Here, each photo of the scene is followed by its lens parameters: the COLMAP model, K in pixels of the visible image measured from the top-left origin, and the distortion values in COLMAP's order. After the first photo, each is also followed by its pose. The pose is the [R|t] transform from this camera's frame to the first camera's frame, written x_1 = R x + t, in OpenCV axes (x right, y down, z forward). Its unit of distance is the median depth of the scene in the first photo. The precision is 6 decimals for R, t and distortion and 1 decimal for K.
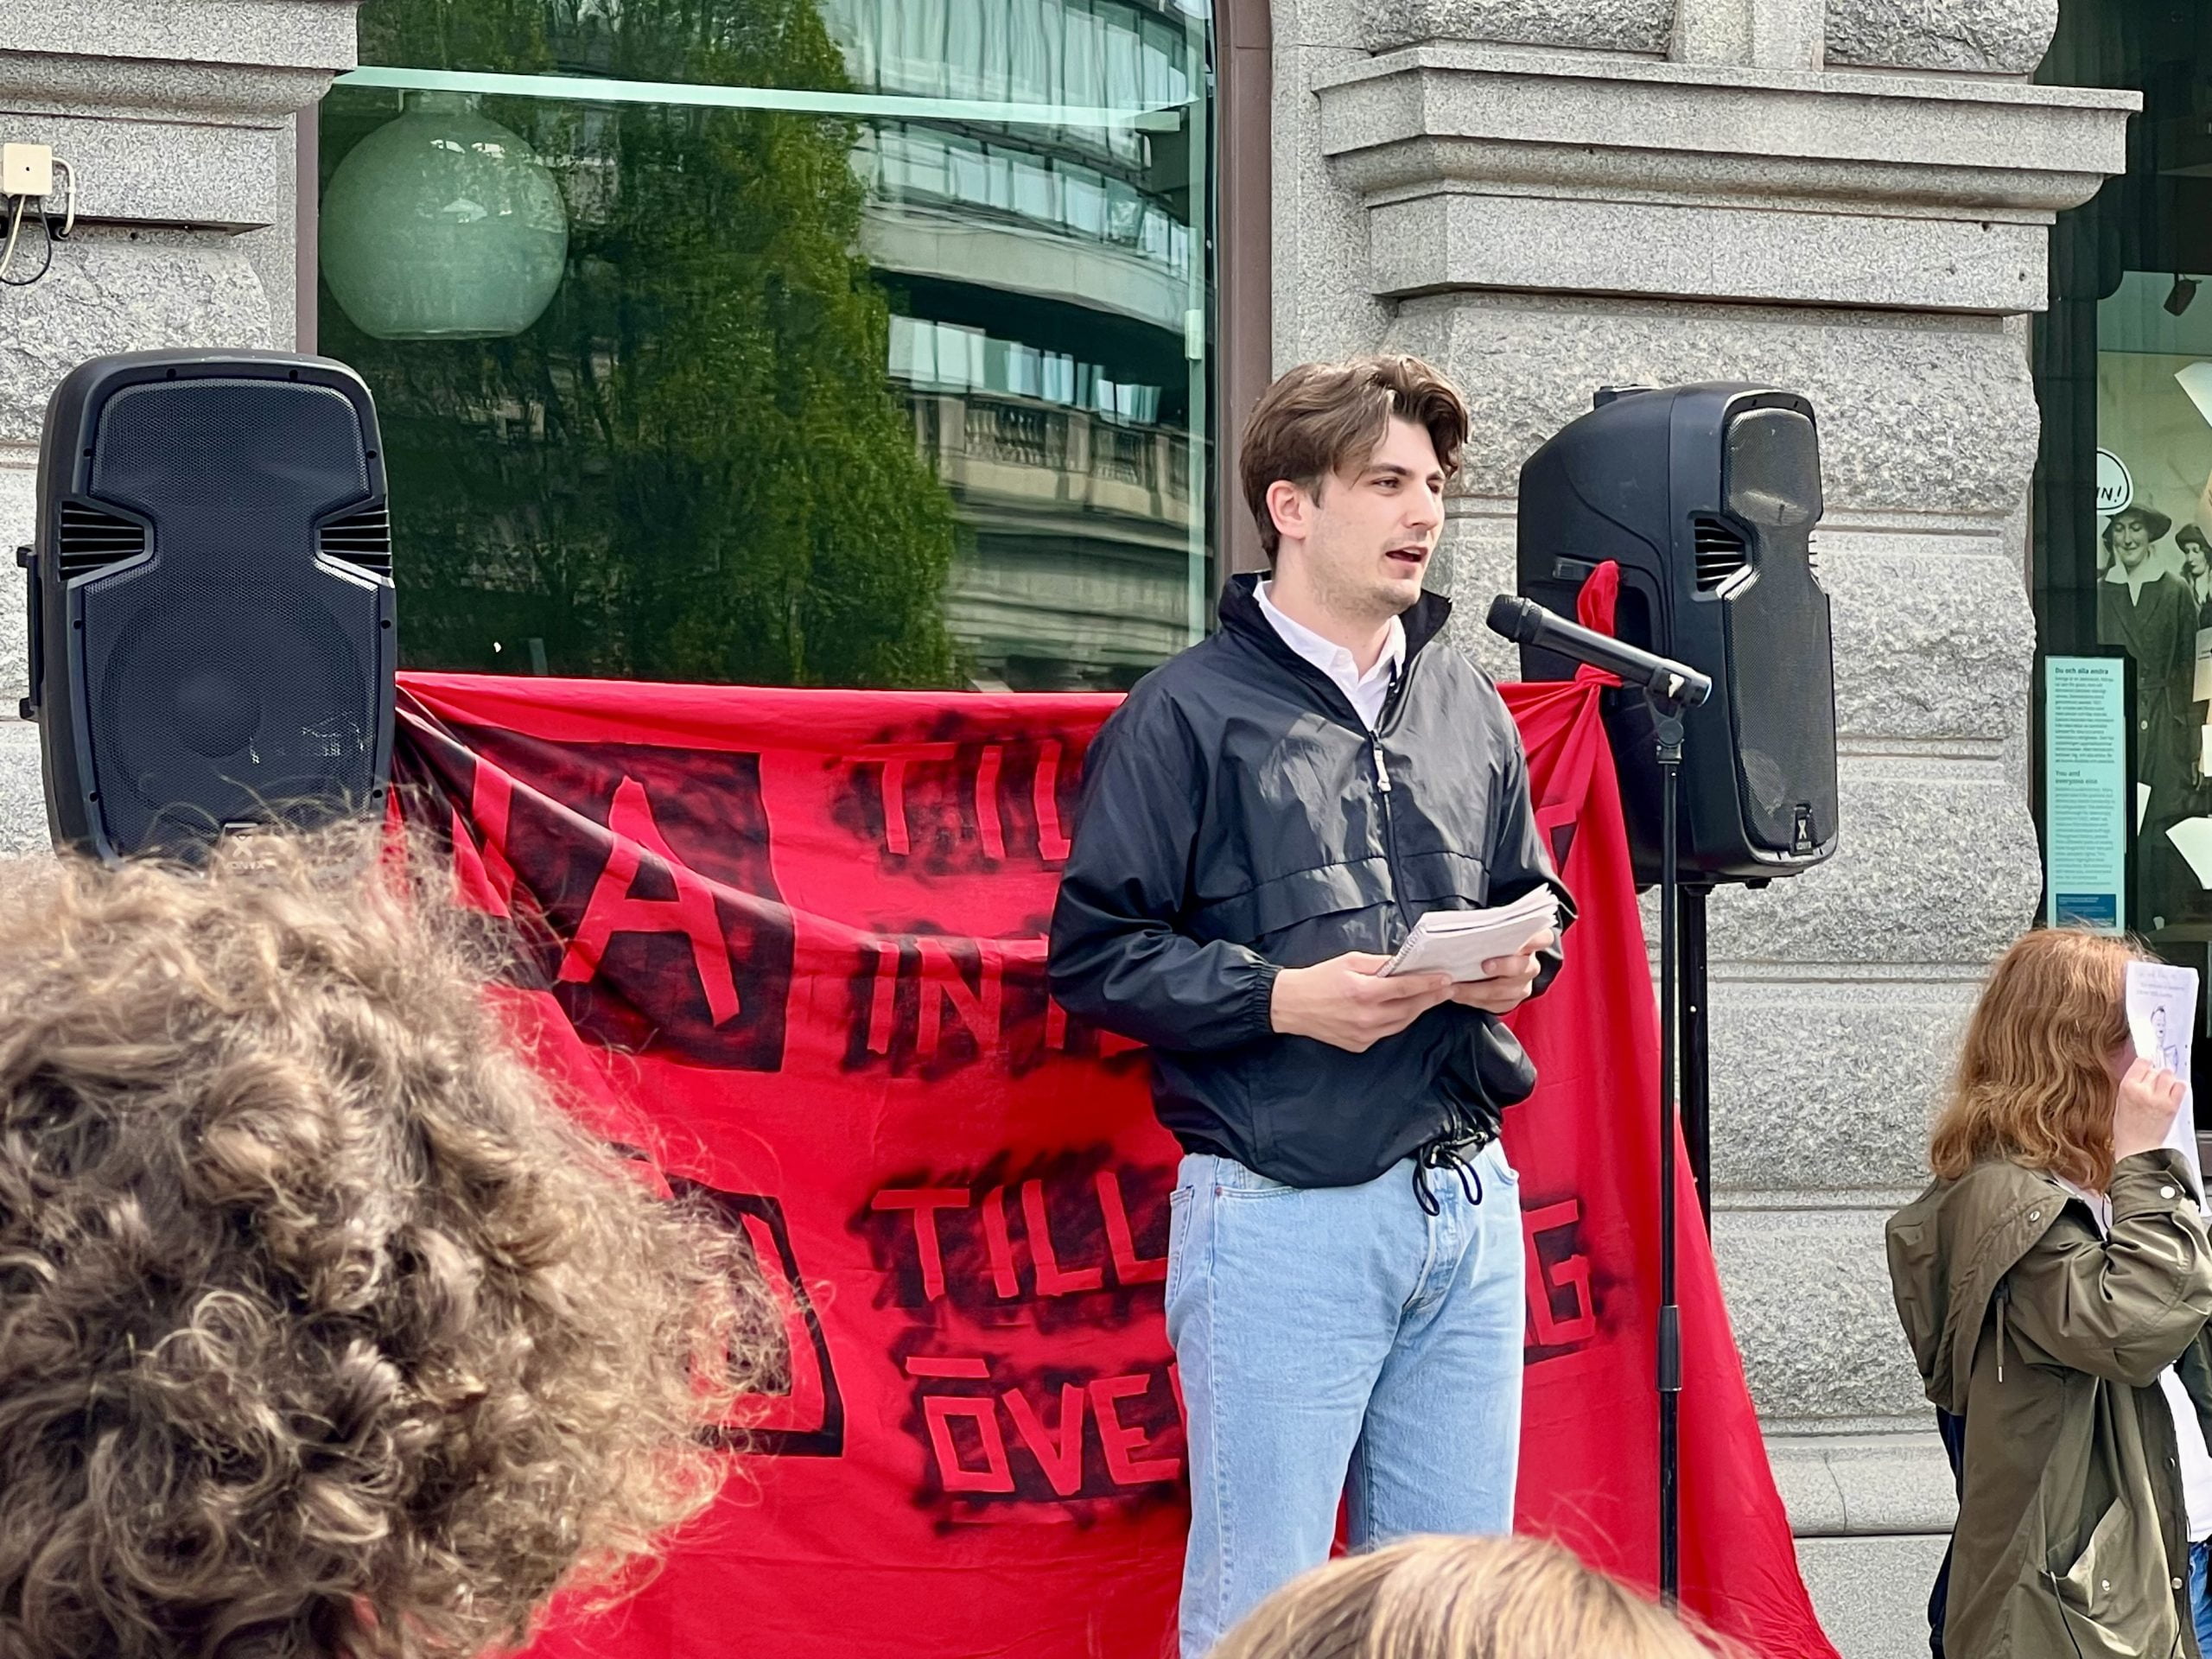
lens RADIAL K [[6955.7, 0, 1106.0], [0, 6955.7, 829.5], [0, 0, 1]] dist [-0.383844, 10.316252]
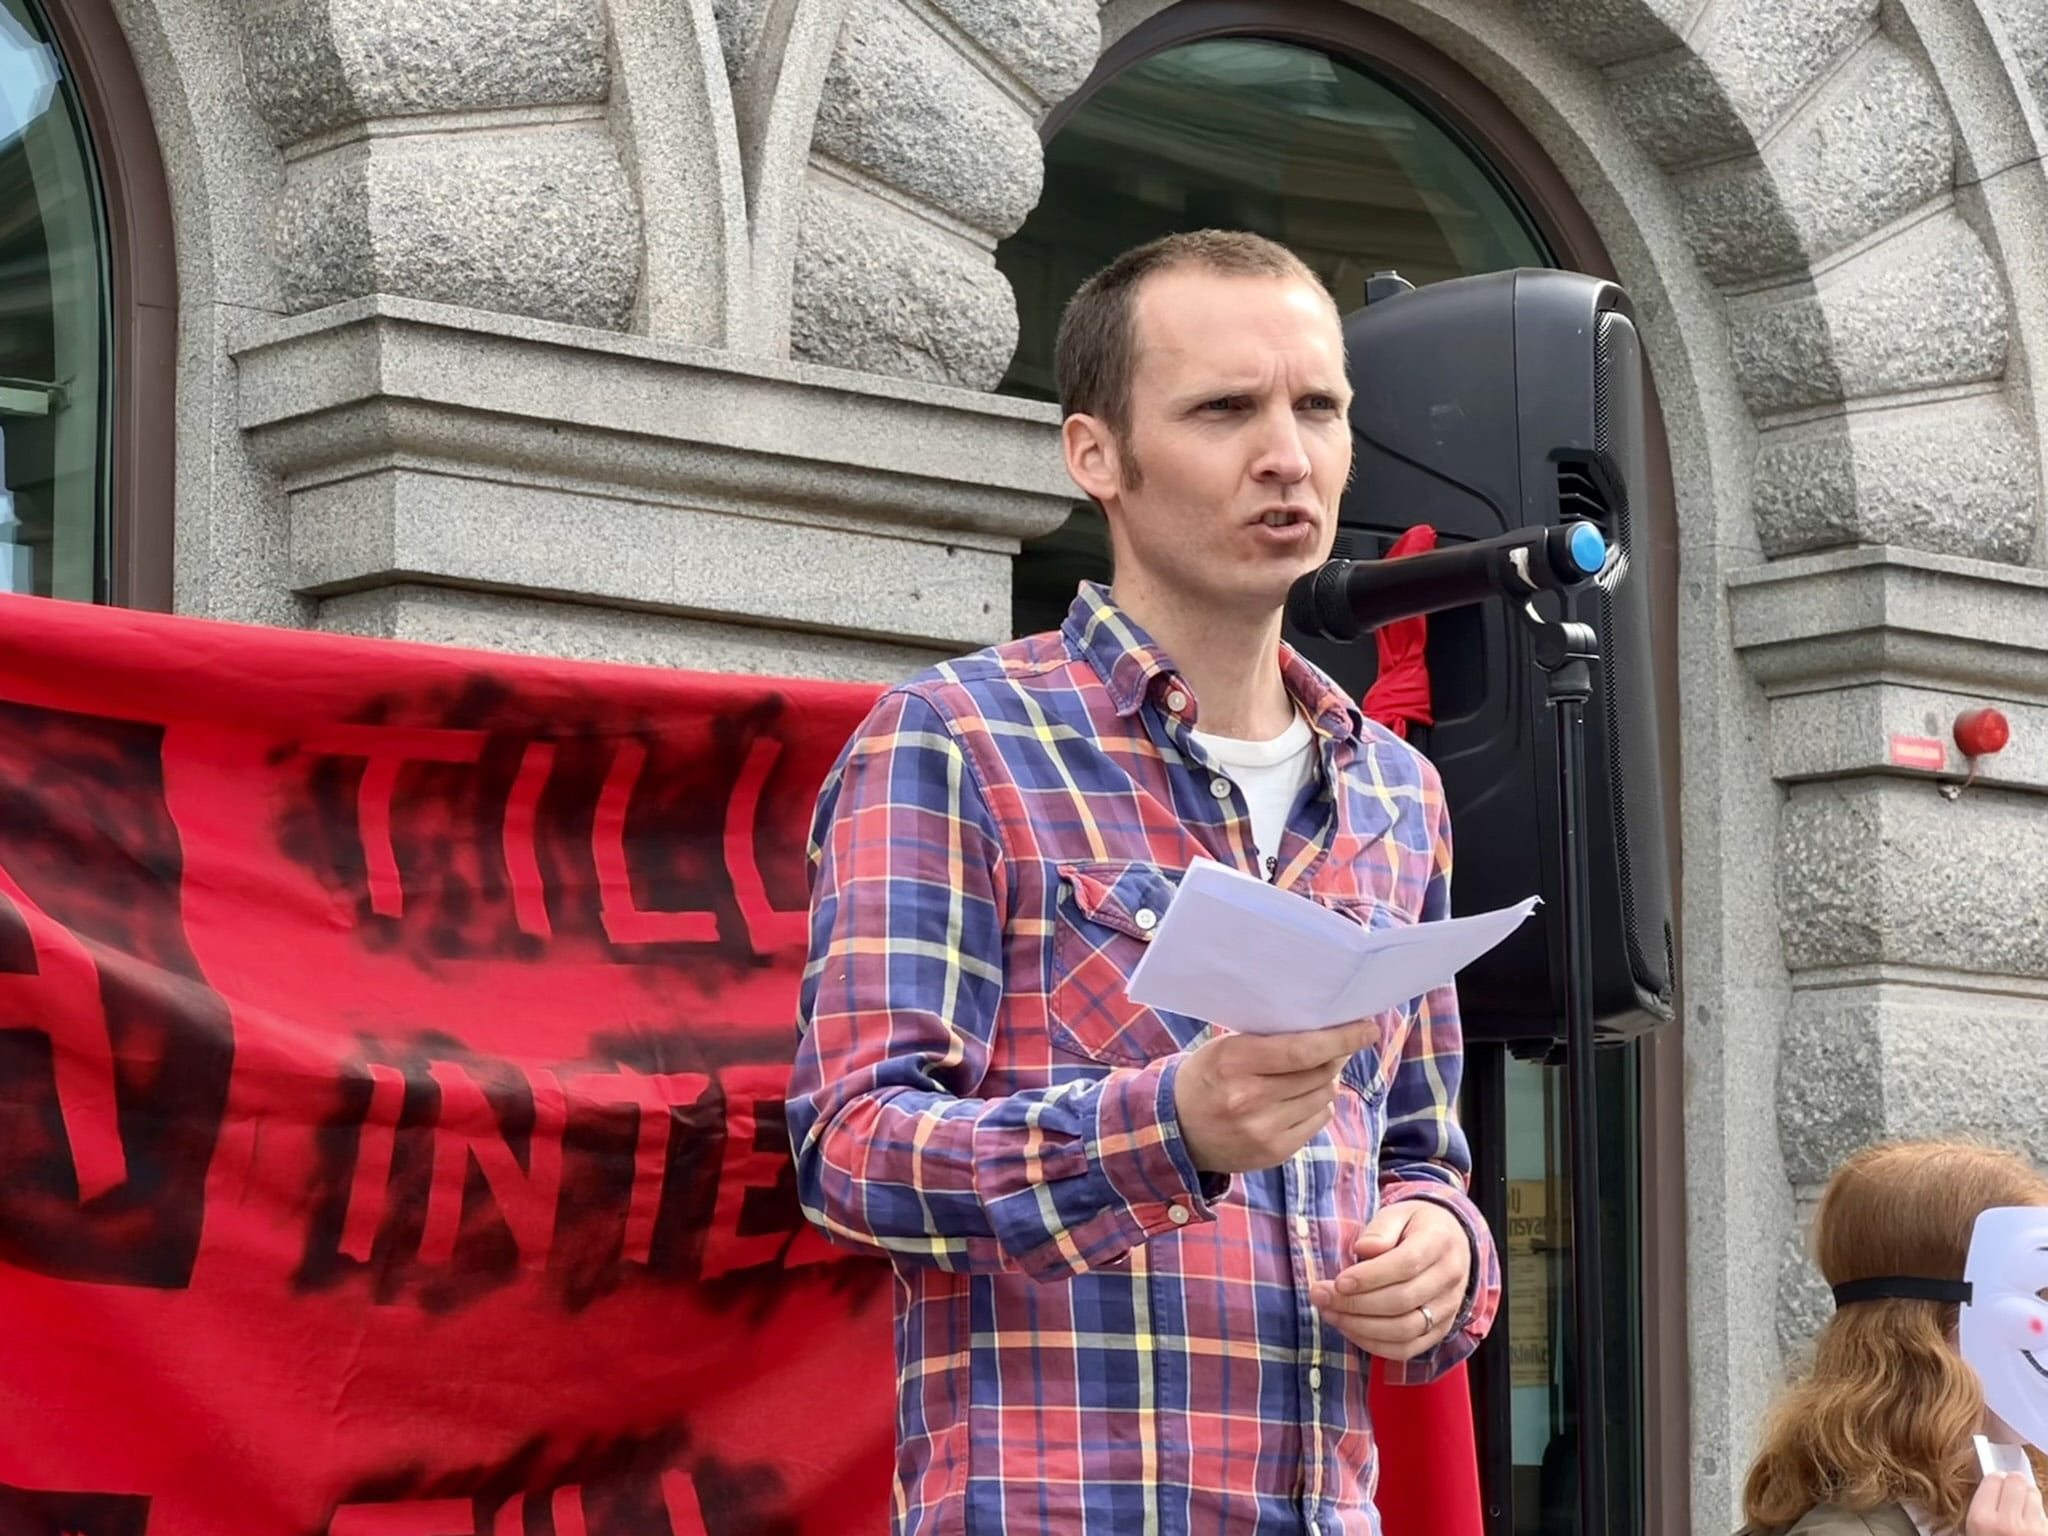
lens RADIAL K [[5667.4, 0, 1072.0], [0, 5667.4, 885.0], [0, 0, 1]] dist [-0.396651, 7.885189]
pose [[0.964375, 0.025280, 0.263330, -0.052967], [-0.001963, 0.996080, -0.088435, 0.022602], [-0.264533, 0.084767, 0.960644, 0.291945]]
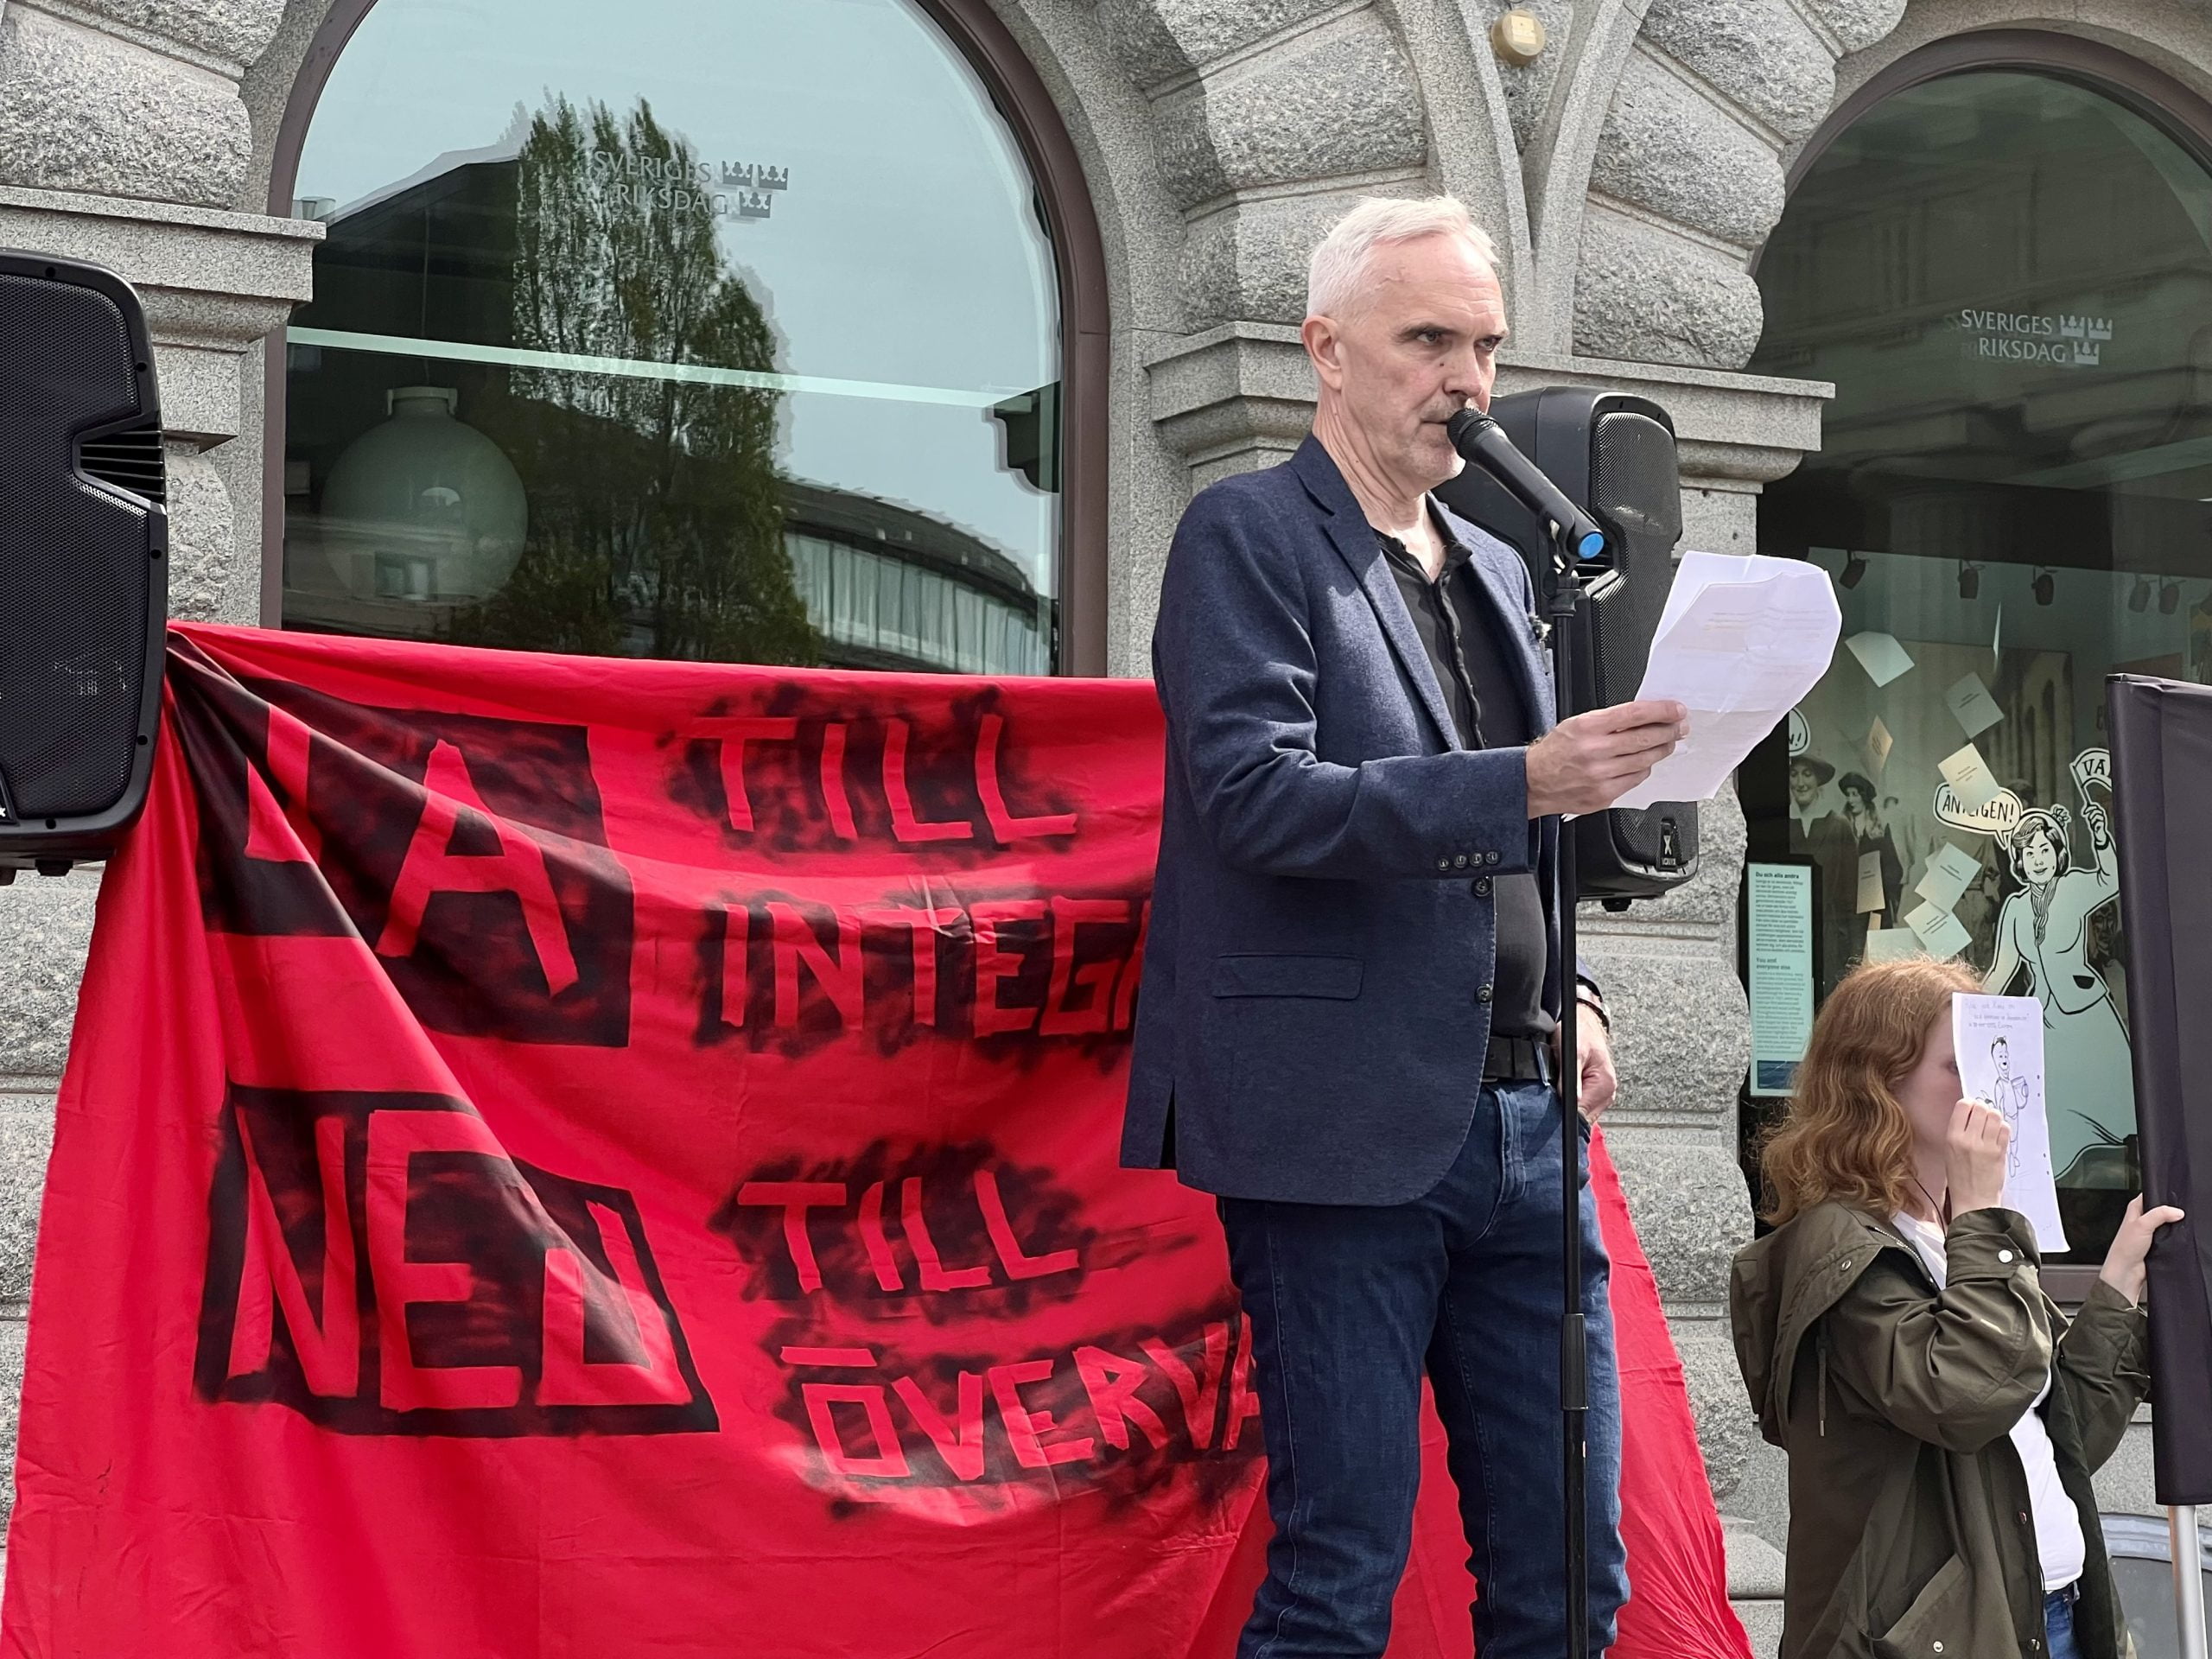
lens RADIAL K [[4756.3, 0, 1138.8], [0, 4756.3, 838.0], [0, 0, 1]] dist [0.131284, 0.269563]
pose [[0.999377, 0.006995, 0.034604, 0.001308], [-0.004868, 0.998116, -0.061168, 0.023425], [-0.034967, 0.060961, 0.997527, 0.190435]]
